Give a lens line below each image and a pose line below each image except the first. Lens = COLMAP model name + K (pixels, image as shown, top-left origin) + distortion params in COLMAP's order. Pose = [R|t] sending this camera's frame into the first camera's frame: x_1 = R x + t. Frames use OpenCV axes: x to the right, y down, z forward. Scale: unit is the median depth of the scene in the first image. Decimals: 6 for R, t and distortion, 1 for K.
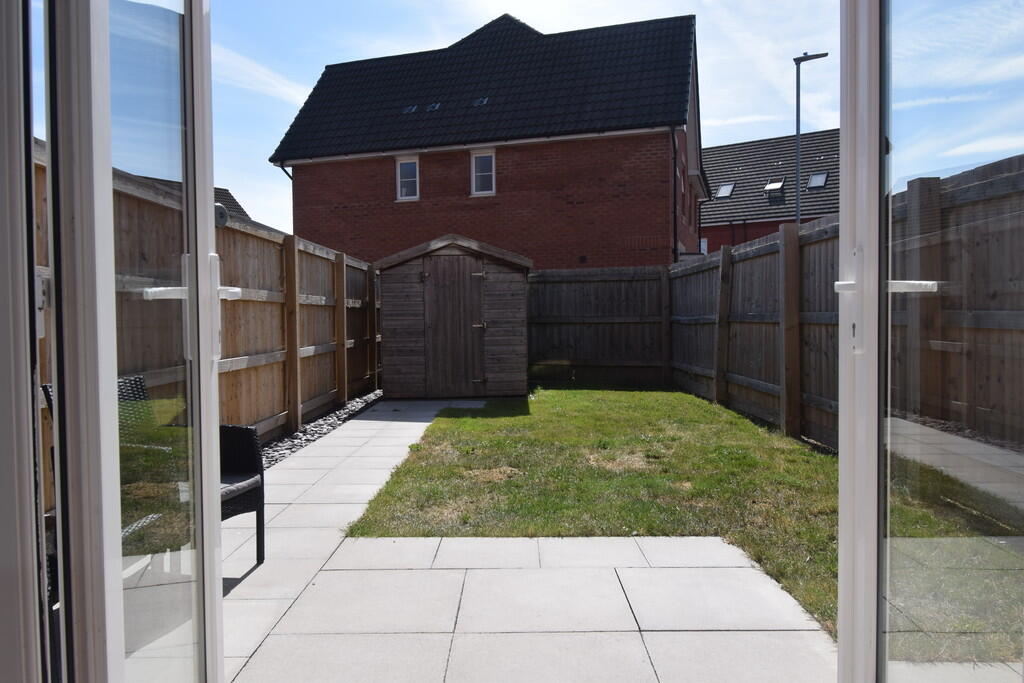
lens RADIAL K [[730.6, 0, 512.0], [0, 730.6, 341.5], [0, 0, 1]] dist [0.000641, 0.000722]
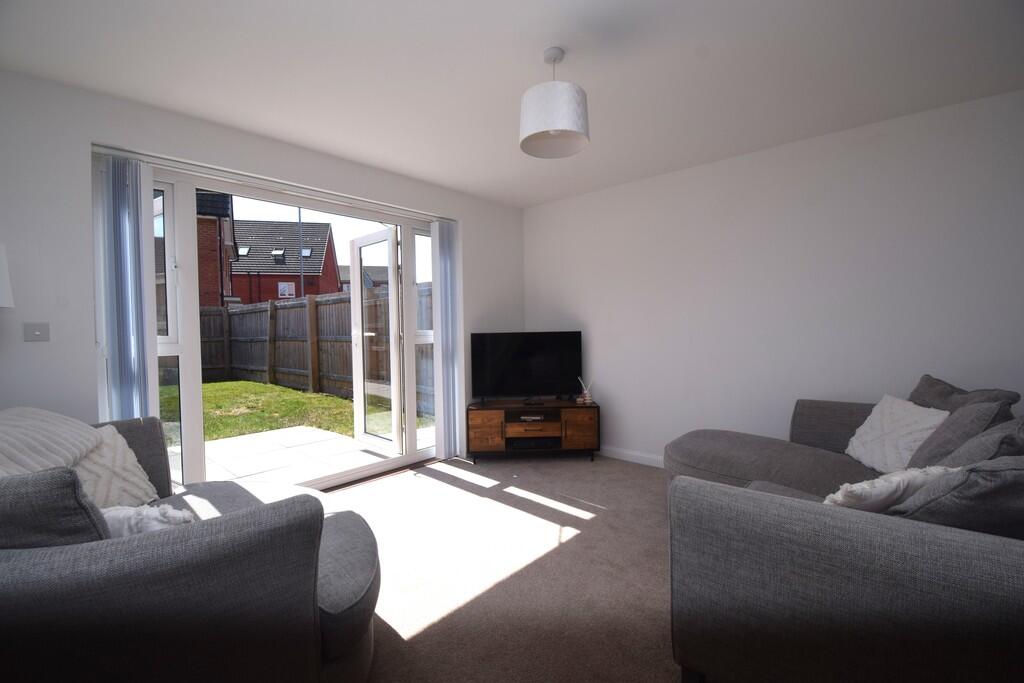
lens RADIAL K [[440.0, 0, 512.0], [0, 440.0, 341.5], [0, 0, 1]] dist [-0.000284, -0.000015]
pose [[0.674417, -0.023423, 0.737979, -0.132277], [0.035925, 0.999354, -0.001112, -0.000202], [-0.737476, 0.027262, 0.674822, -0.226808]]
